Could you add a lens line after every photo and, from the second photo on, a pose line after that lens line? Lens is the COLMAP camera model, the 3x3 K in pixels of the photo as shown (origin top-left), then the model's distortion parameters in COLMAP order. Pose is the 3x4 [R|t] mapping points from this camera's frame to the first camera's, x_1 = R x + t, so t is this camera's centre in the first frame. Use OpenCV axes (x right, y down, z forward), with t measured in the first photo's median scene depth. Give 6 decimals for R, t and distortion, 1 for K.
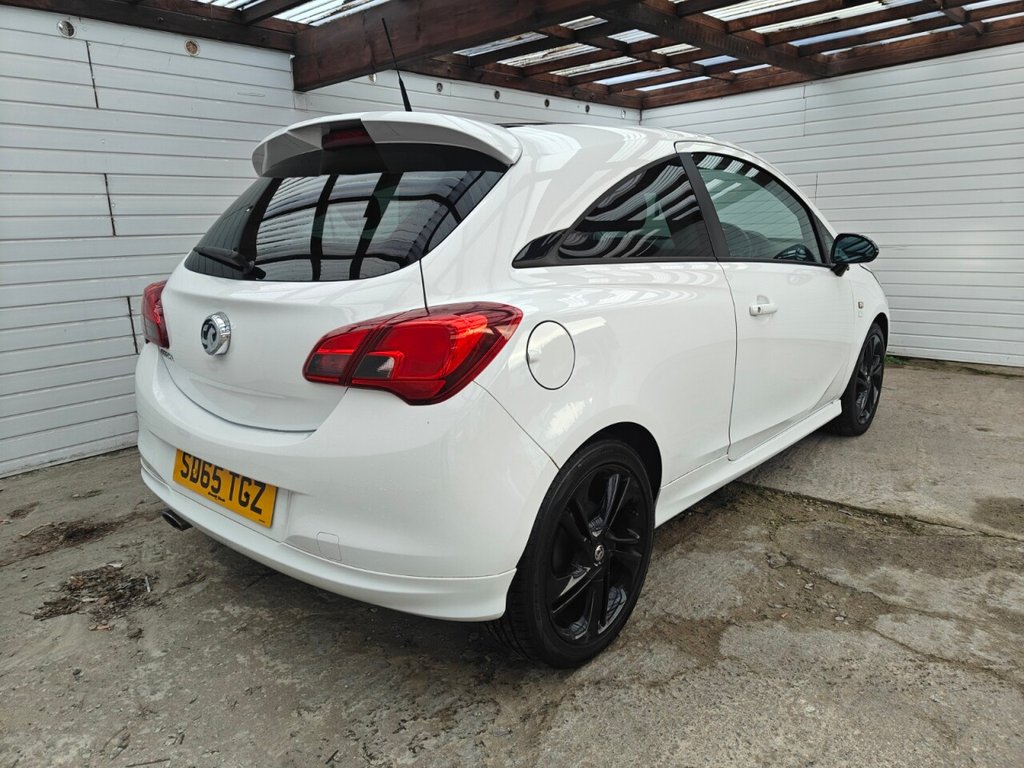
lens RADIAL K [[712.1, 0, 515.3], [0, 712.1, 383.9], [0, 0, 1]] dist [0.015397, -0.006161]
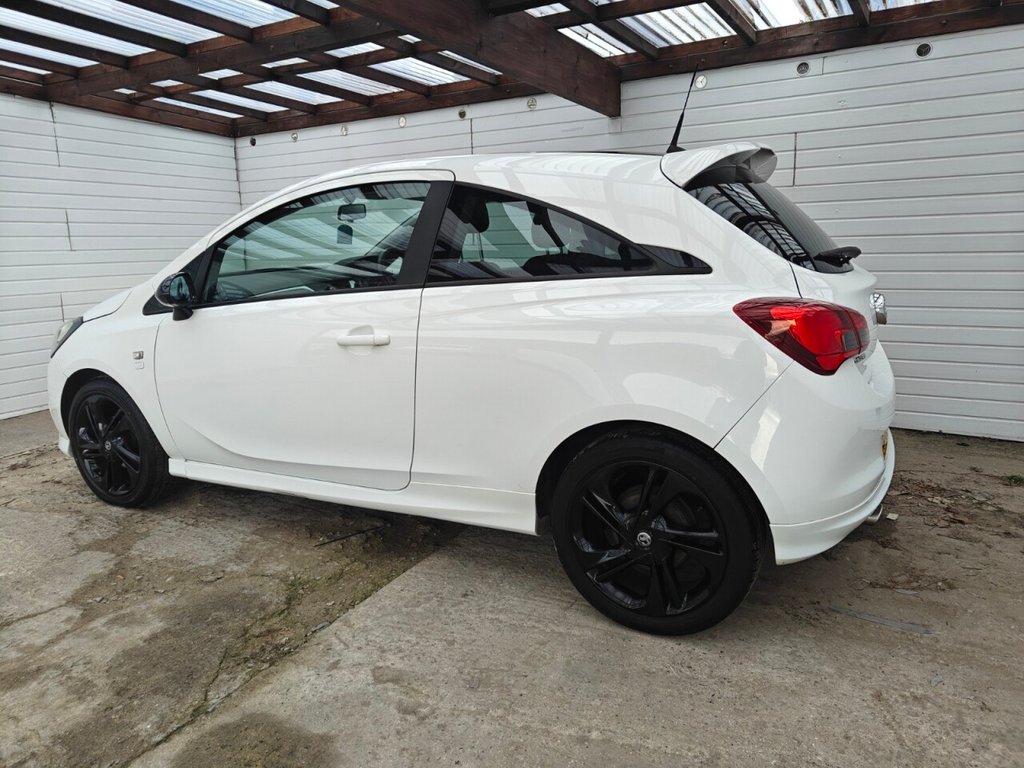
lens RADIAL K [[712.1, 0, 512.3], [0, 712.1, 374.0], [0, 0, 1]] dist [0.015397, -0.006161]
pose [[0.188731, 0.207912, -0.959767, 1.478595], [-0.201743, 0.964694, 0.169309, -0.328128], [0.961083, 0.161672, 0.224012, 1.205834]]
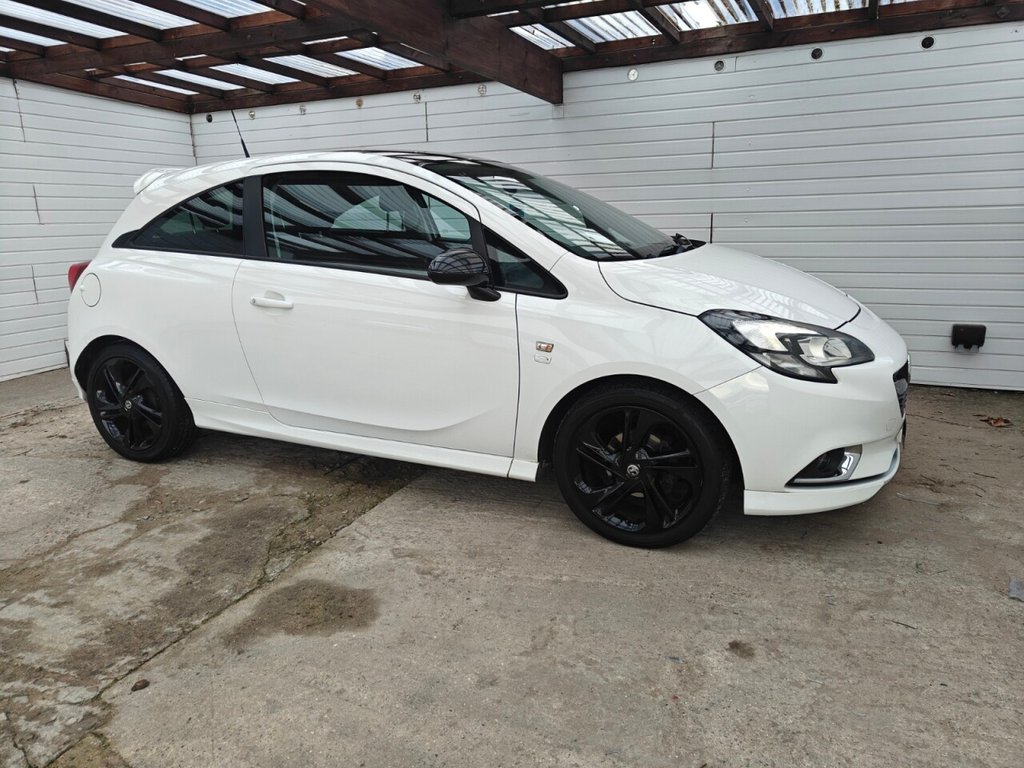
lens RADIAL K [[712.1, 0, 515.1], [0, 712.1, 382.2], [0, 0, 1]] dist [0.015397, -0.006161]
pose [[0.283201, 0.246180, -0.926927, 1.715862], [-0.201303, 0.960223, 0.193520, -0.310600], [0.937696, 0.131788, 0.321492, 1.083426]]
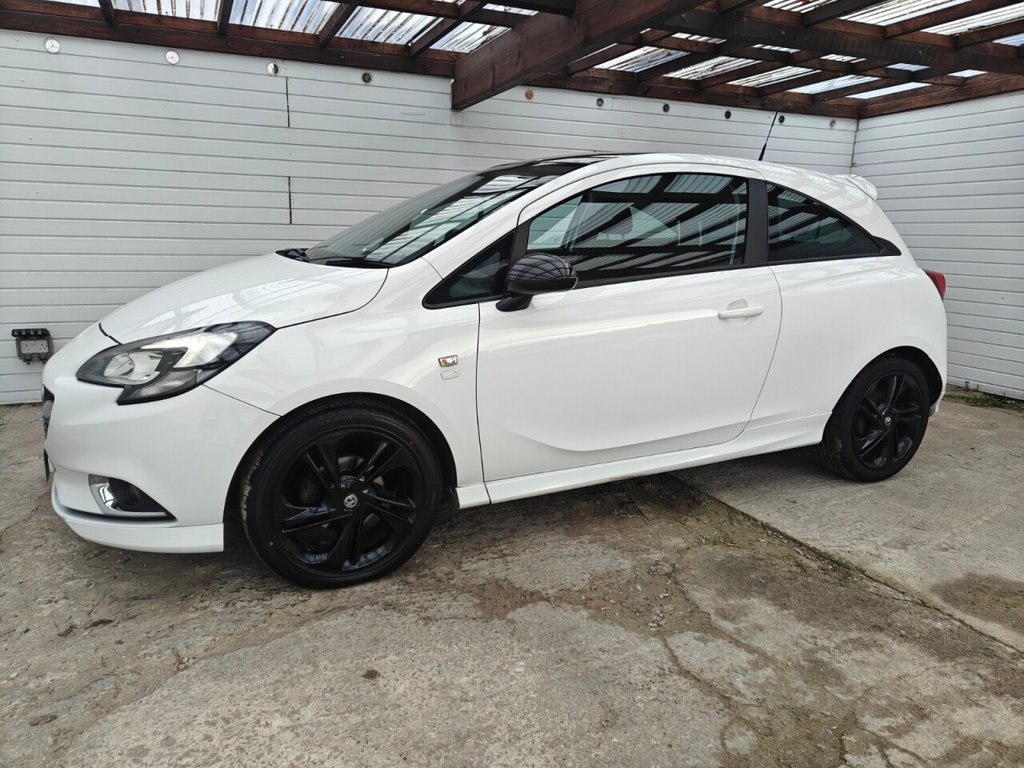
lens RADIAL K [[712.1, 0, 514.4], [0, 712.1, 379.7], [0, 0, 1]] dist [0.015397, -0.006161]
pose [[0.903812, 0.137617, -0.405199, 0.581885], [-0.143432, 0.989529, 0.016141, -0.006497], [0.403177, 0.043530, 0.914086, -0.027313]]
